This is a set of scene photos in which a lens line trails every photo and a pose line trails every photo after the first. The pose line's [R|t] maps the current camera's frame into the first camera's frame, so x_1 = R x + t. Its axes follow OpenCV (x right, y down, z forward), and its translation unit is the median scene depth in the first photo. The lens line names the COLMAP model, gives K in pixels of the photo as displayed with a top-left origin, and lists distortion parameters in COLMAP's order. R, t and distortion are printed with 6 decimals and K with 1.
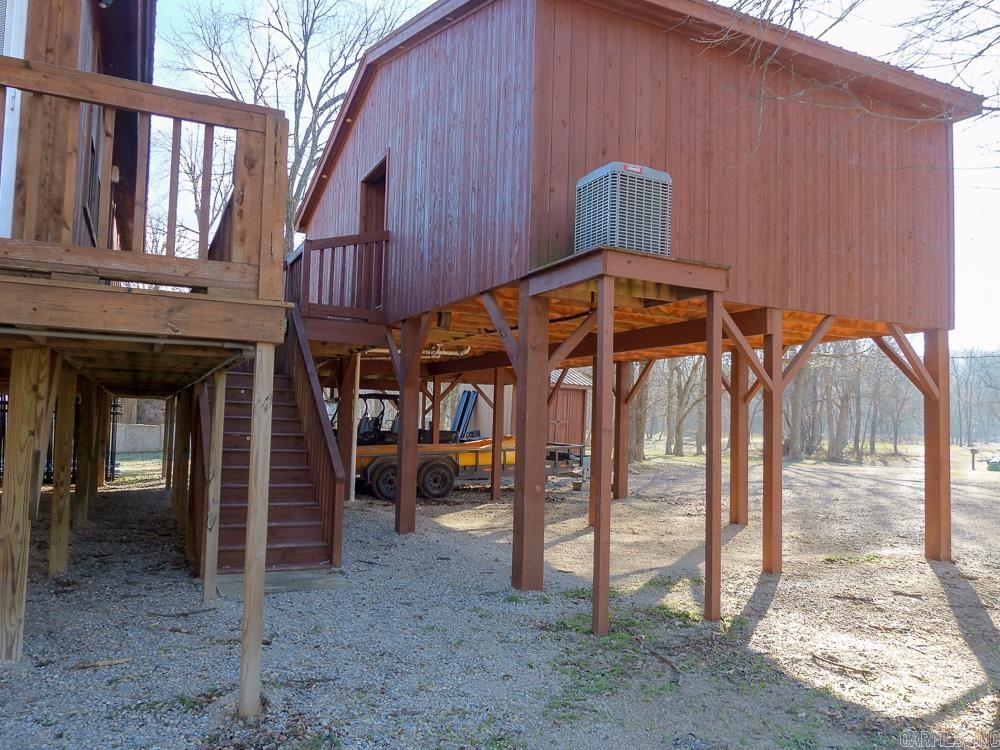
lens RADIAL K [[761.0, 0, 500.0], [0, 761.0, 375.0], [0, 0, 1]] dist [-0.015937, 0.001418]
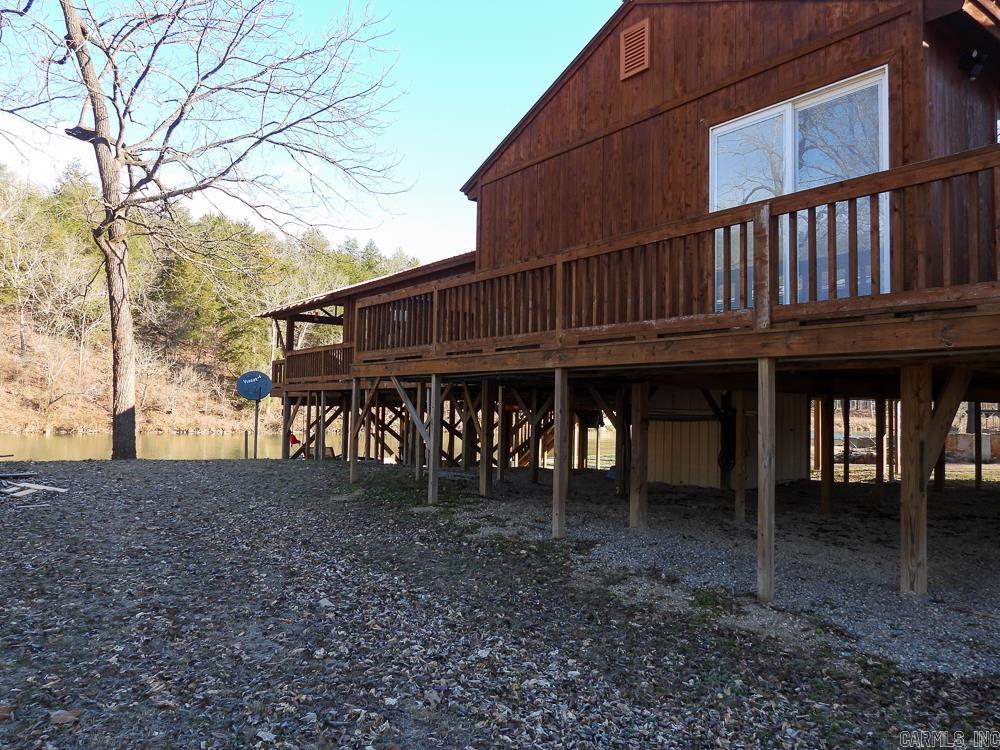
lens RADIAL K [[715.8, 0, 500.0], [0, 715.8, 375.0], [0, 0, 1]] dist [-0.018546, 0.003501]
pose [[0.193296, -0.070432, -0.978609, 0.500213], [0.049250, 0.996859, -0.062017, 0.025281], [0.979904, -0.036209, 0.196158, 0.015802]]
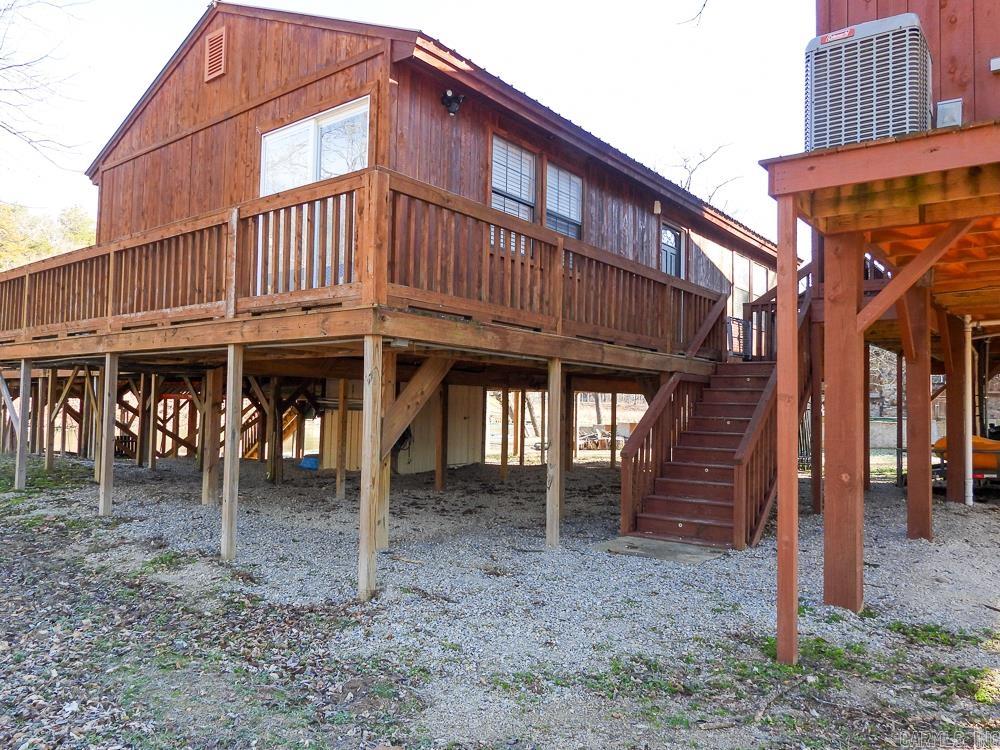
lens RADIAL K [[715.8, 0, 500.0], [0, 715.8, 375.0], [0, 0, 1]] dist [-0.018546, 0.003501]
pose [[0.444007, -0.060294, -0.893992, 0.861312], [0.051326, 0.997807, -0.041804, 0.087194], [0.894552, -0.027323, 0.446128, 0.558379]]
